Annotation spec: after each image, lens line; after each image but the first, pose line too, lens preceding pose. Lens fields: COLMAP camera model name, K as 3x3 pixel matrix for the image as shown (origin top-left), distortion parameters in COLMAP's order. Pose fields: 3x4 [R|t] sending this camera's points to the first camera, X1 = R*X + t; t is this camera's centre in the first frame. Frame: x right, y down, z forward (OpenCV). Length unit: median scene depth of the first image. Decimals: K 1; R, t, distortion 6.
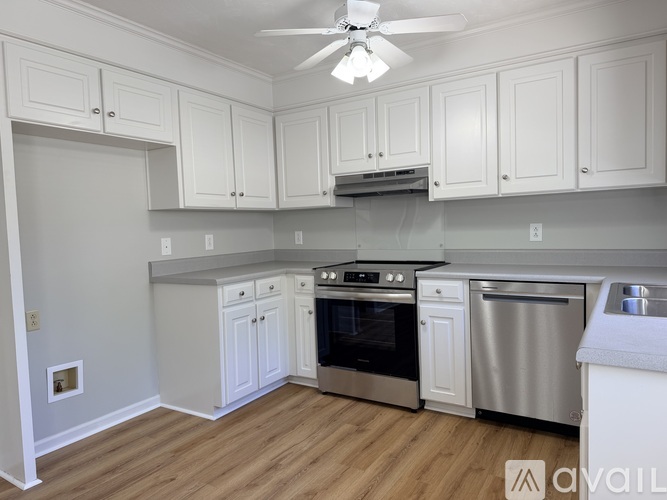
lens RADIAL K [[472.9, 0, 333.5], [0, 472.9, 250.0], [0, 0, 1]] dist [0.189605, -0.278143]
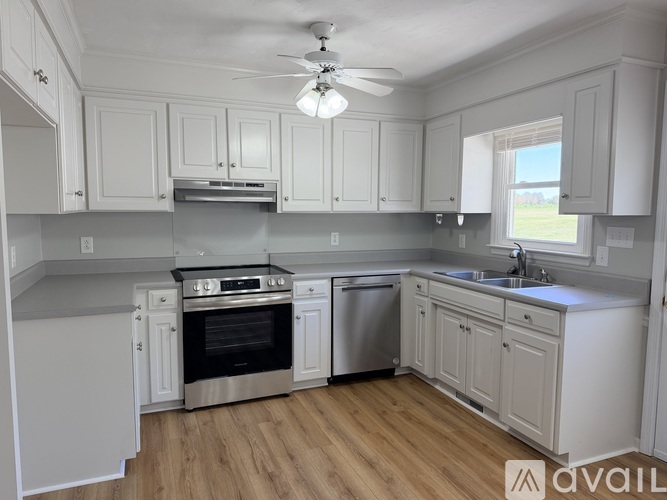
lens RADIAL K [[472.9, 0, 333.5], [0, 472.9, 250.0], [0, 0, 1]] dist [0.189605, -0.278143]
pose [[0.586739, -0.035697, 0.808989, -0.700352], [0.018680, 0.999359, 0.030549, -0.049004], [-0.809561, -0.002813, 0.587029, 0.236893]]
